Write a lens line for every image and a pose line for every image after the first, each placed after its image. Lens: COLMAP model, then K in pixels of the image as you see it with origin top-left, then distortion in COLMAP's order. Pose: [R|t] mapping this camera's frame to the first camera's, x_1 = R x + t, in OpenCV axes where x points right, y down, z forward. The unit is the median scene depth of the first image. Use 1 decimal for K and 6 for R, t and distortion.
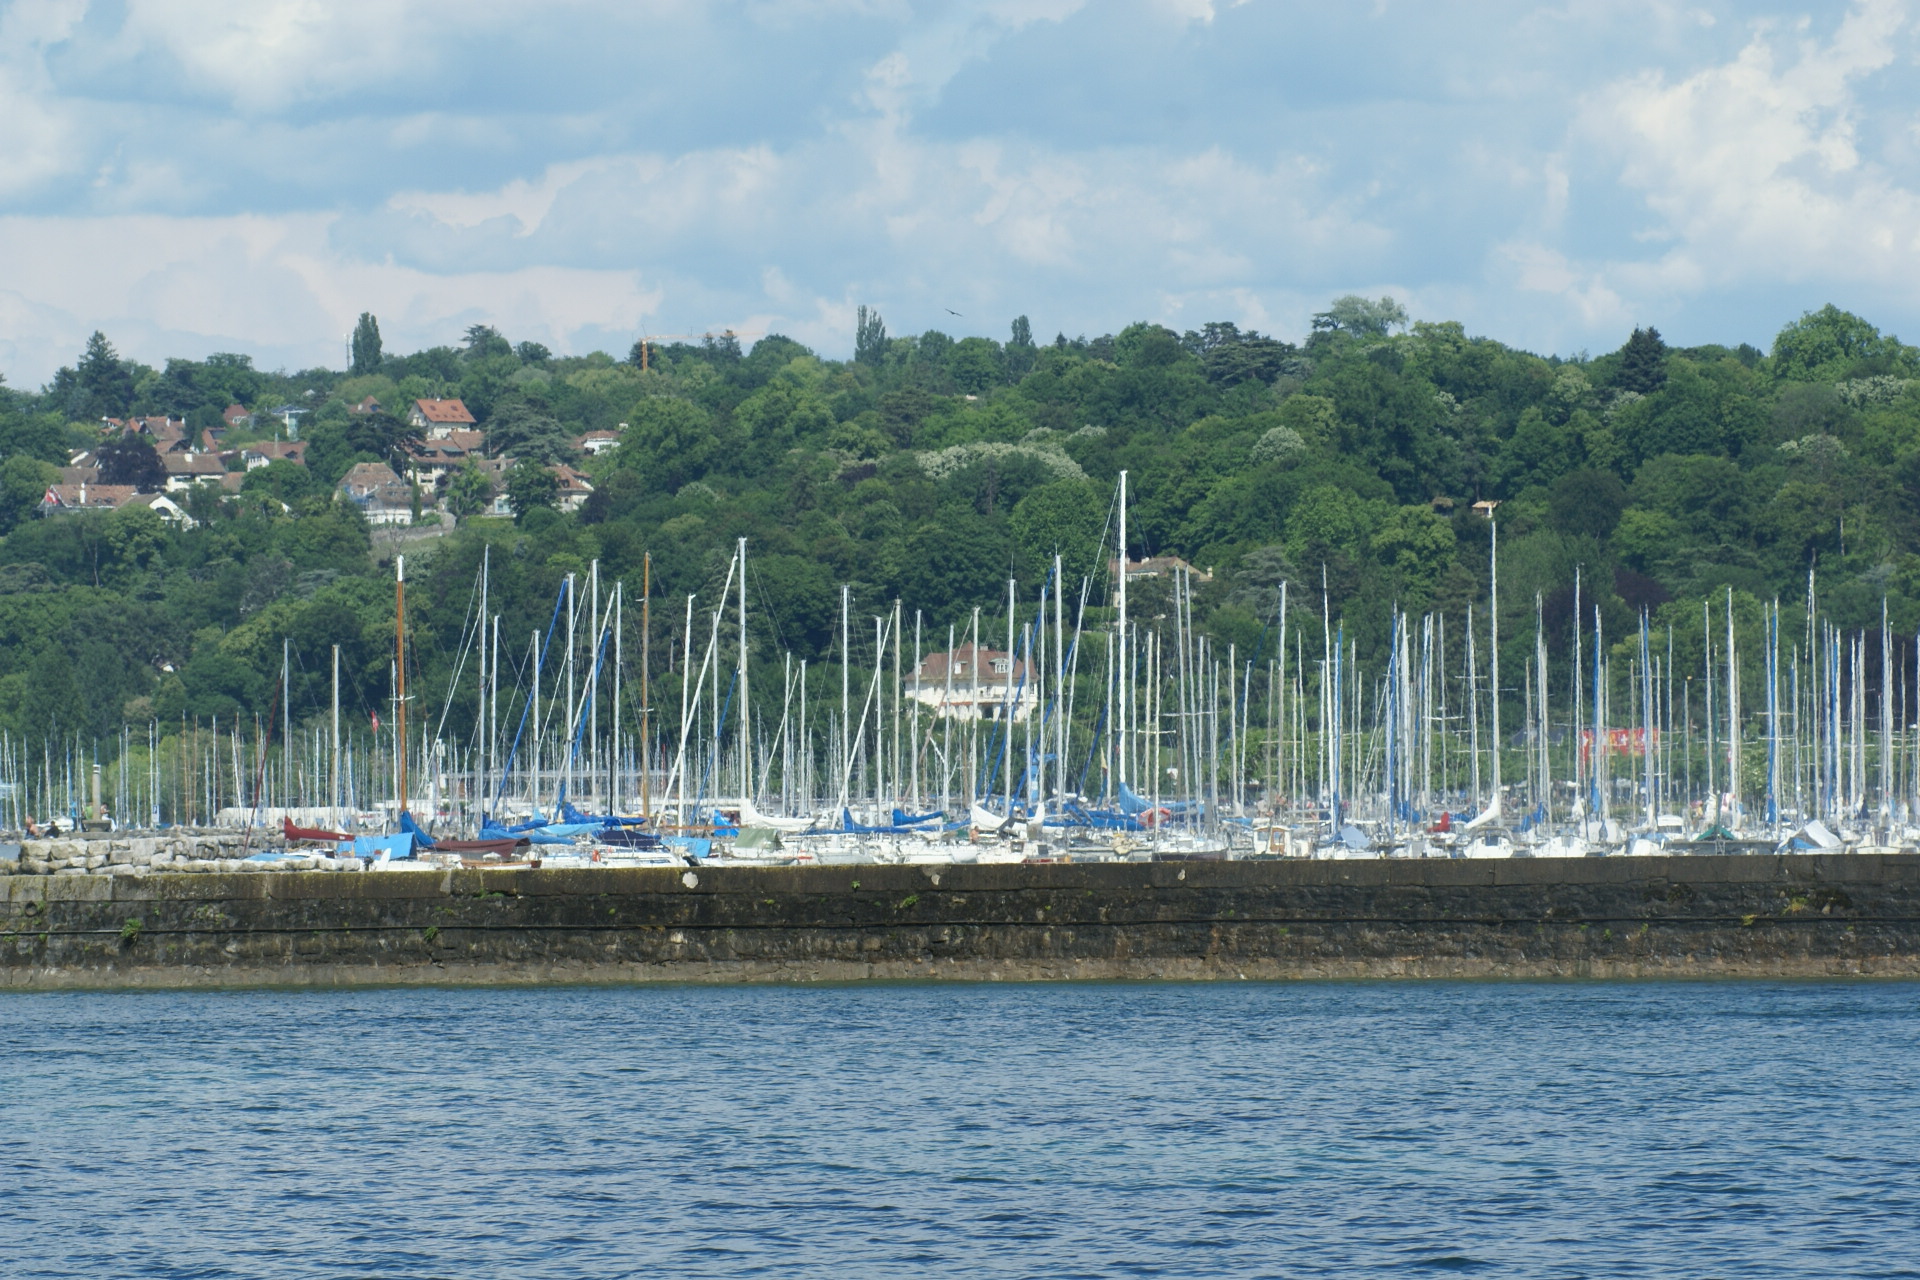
lens RADIAL K [[11147.8, 0, 960.0], [0, 11147.8, 640.0], [0, 0, 1]] dist [-0.320365, -2.495665]
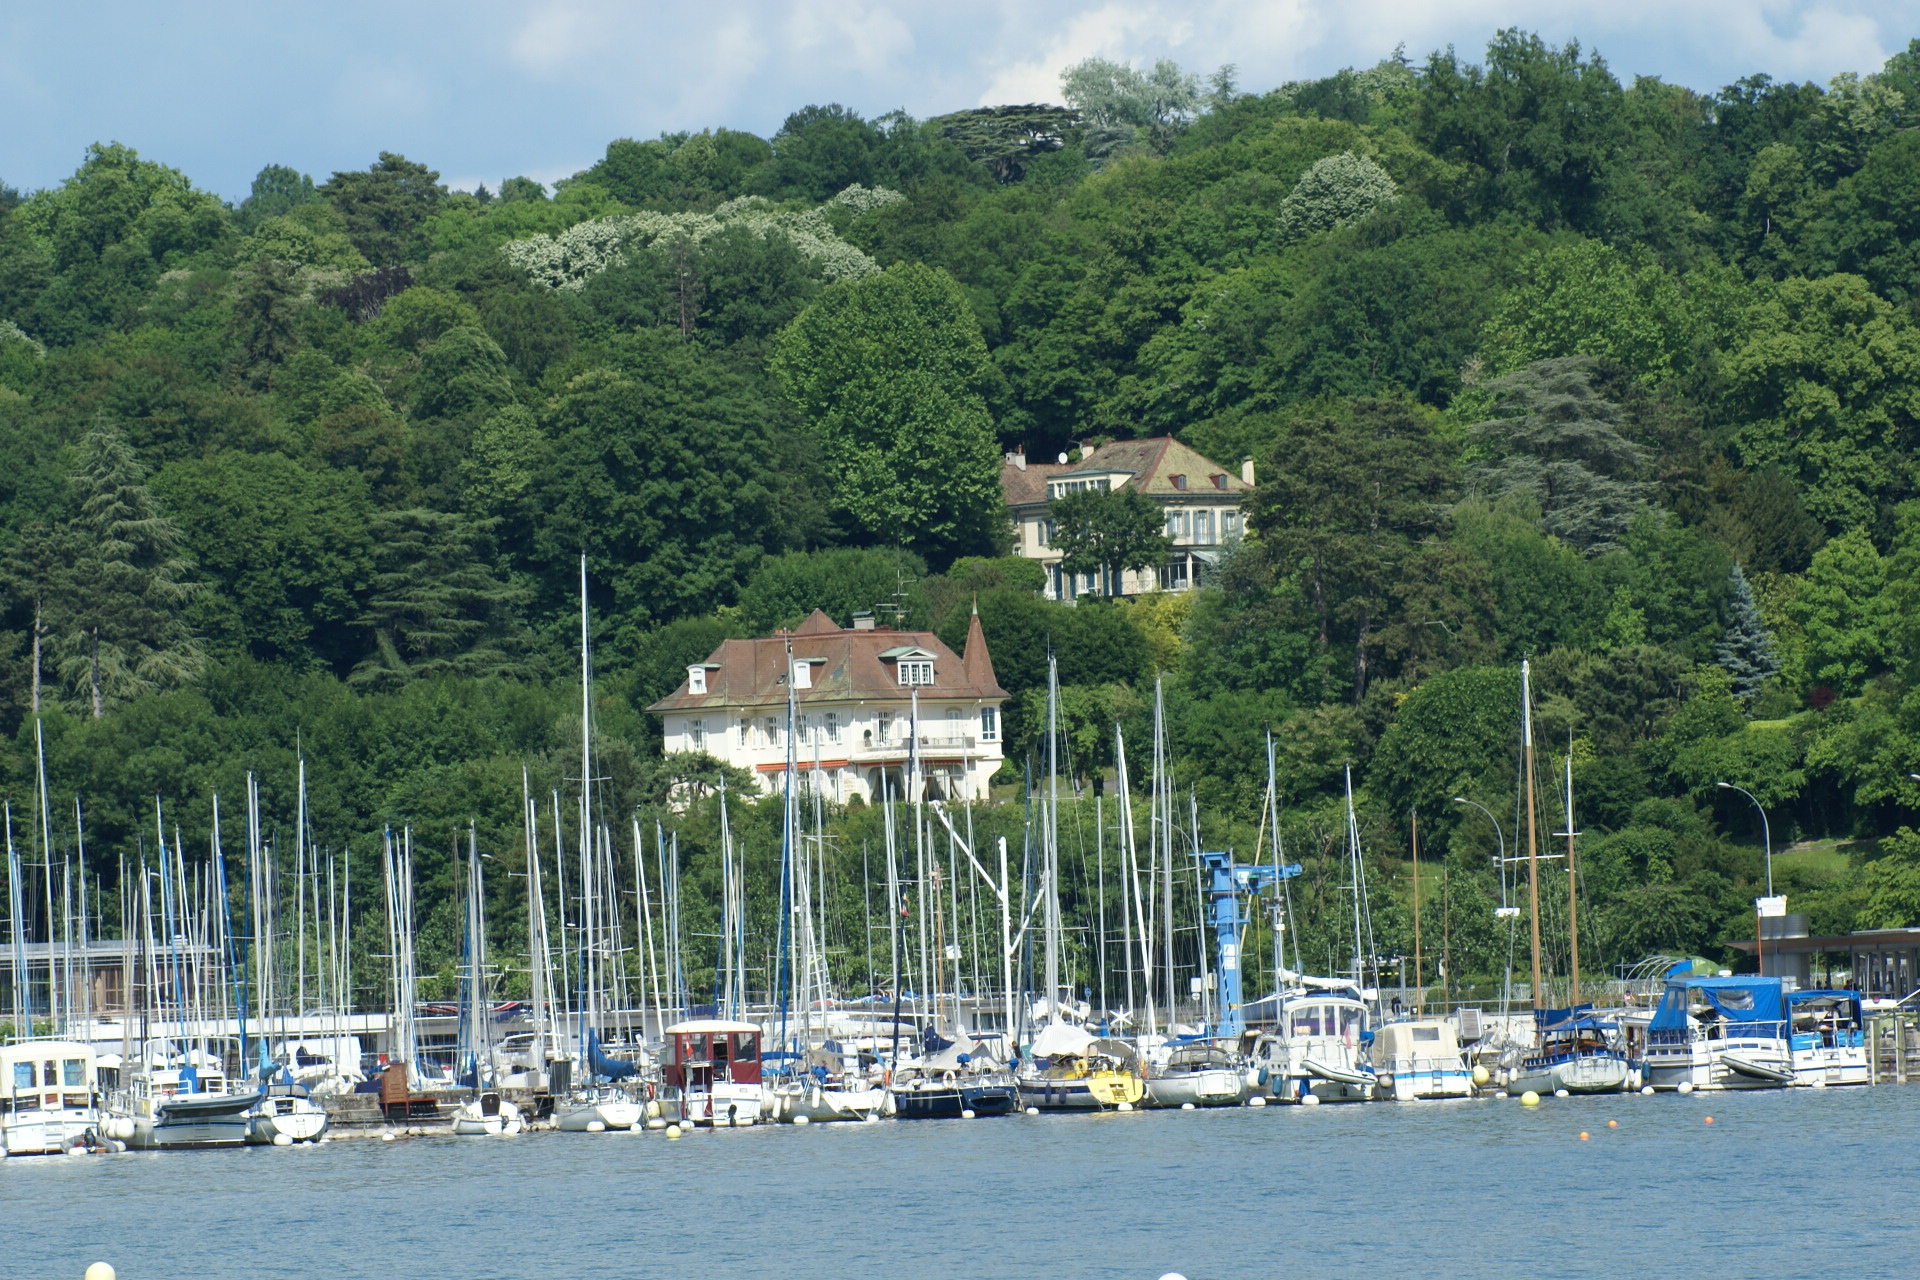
lens RADIAL K [[13488.0, 0, 960.0], [0, 13488.0, 640.0], [0, 0, 1]] dist [1.096353, 5.205124]
pose [[0.996660, -0.022409, 0.078523, -0.029379], [0.023651, 0.999609, -0.014919, 0.007826], [-0.078158, 0.016727, 0.996801, 0.485631]]
